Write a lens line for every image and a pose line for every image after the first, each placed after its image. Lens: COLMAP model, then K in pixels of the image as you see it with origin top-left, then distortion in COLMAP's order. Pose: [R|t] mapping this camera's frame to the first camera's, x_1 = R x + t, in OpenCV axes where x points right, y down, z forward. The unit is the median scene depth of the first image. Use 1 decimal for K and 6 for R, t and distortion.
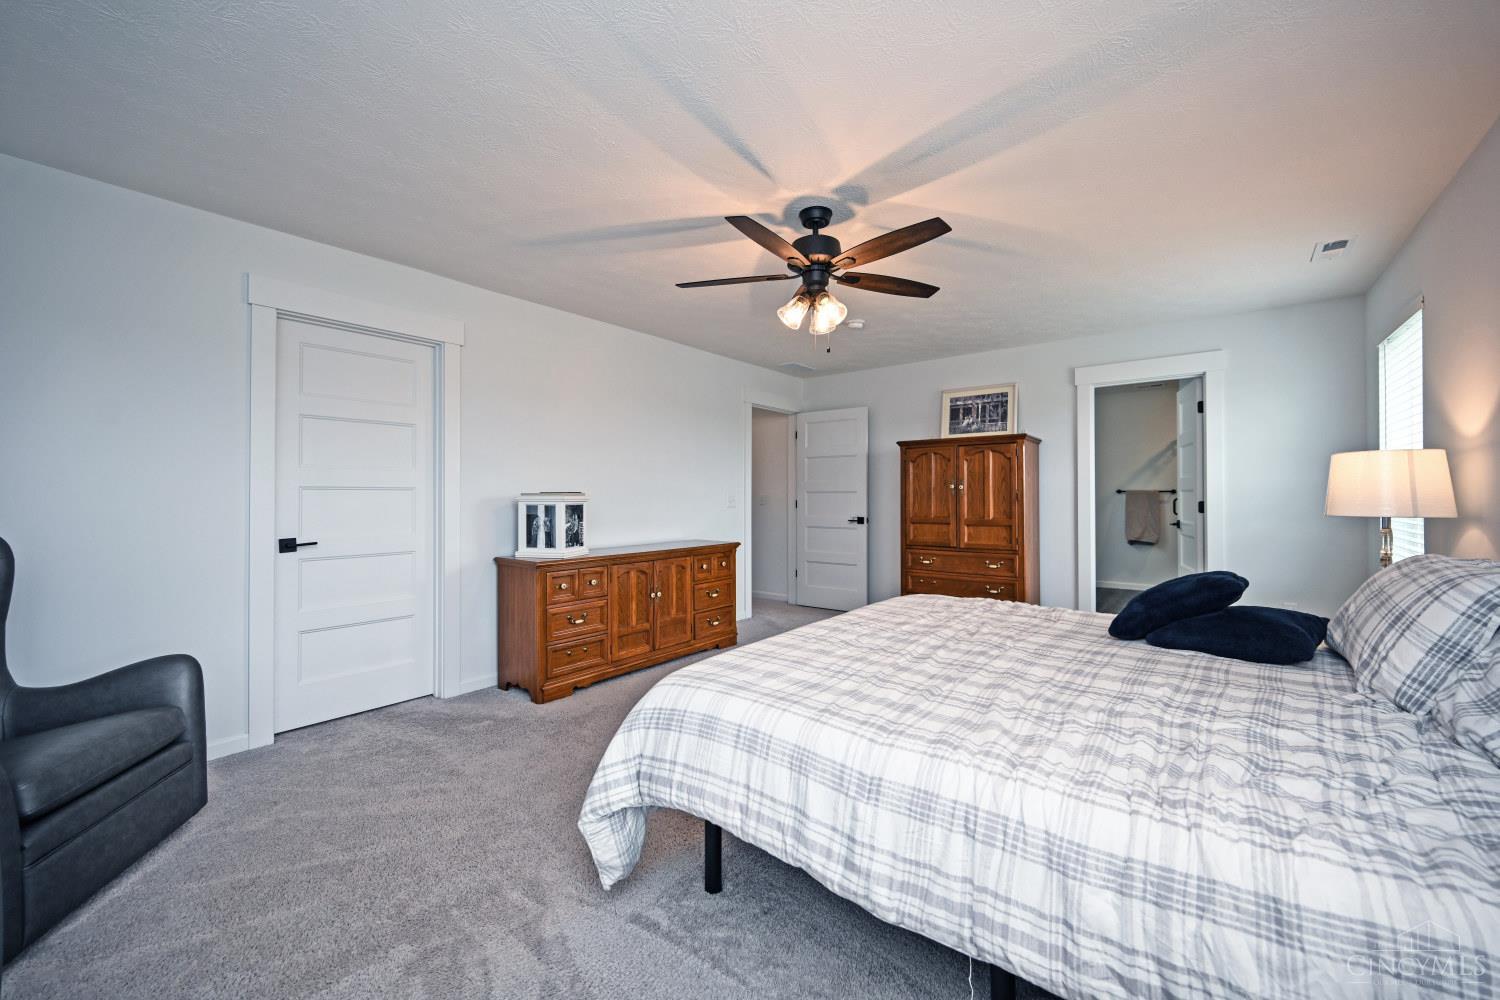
lens RADIAL K [[606.7, 0, 748.5], [0, 606.7, 500.1], [0, 0, 1]] dist [0.003990, -0.000213]
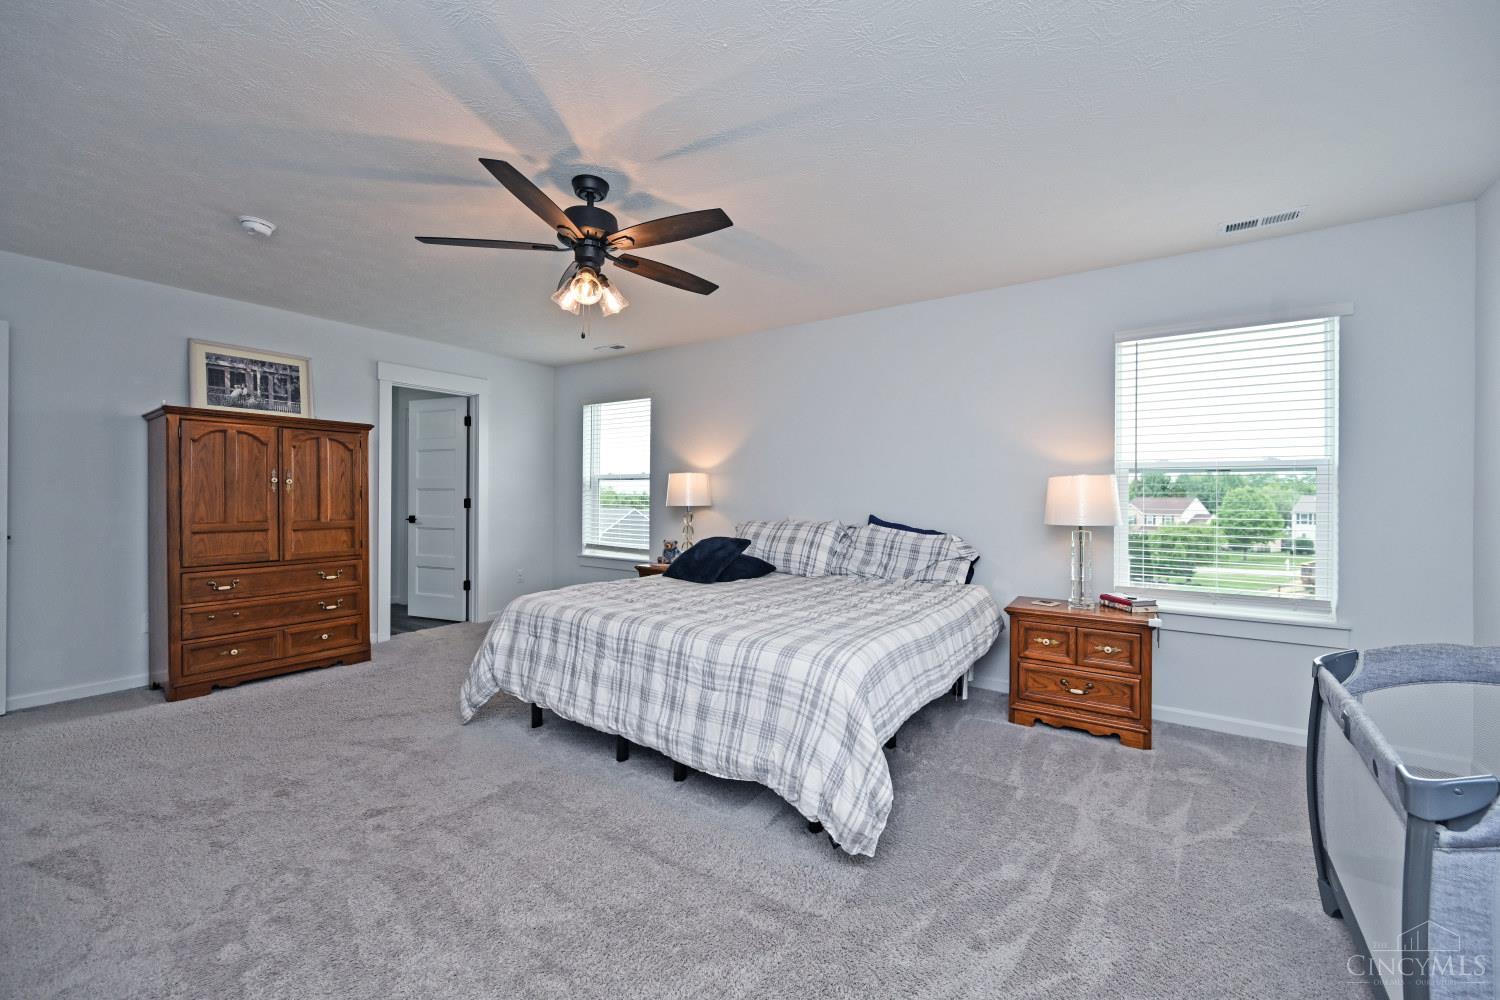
lens RADIAL K [[606.7, 0, 755.7], [0, 606.7, 501.9], [0, 0, 1]] dist [0.003990, -0.000213]
pose [[-0.091499, -0.008403, 0.995770, -0.450765], [-0.002371, 0.999963, 0.008220, -0.003212], [-0.995802, -0.001608, -0.091516, 0.460809]]
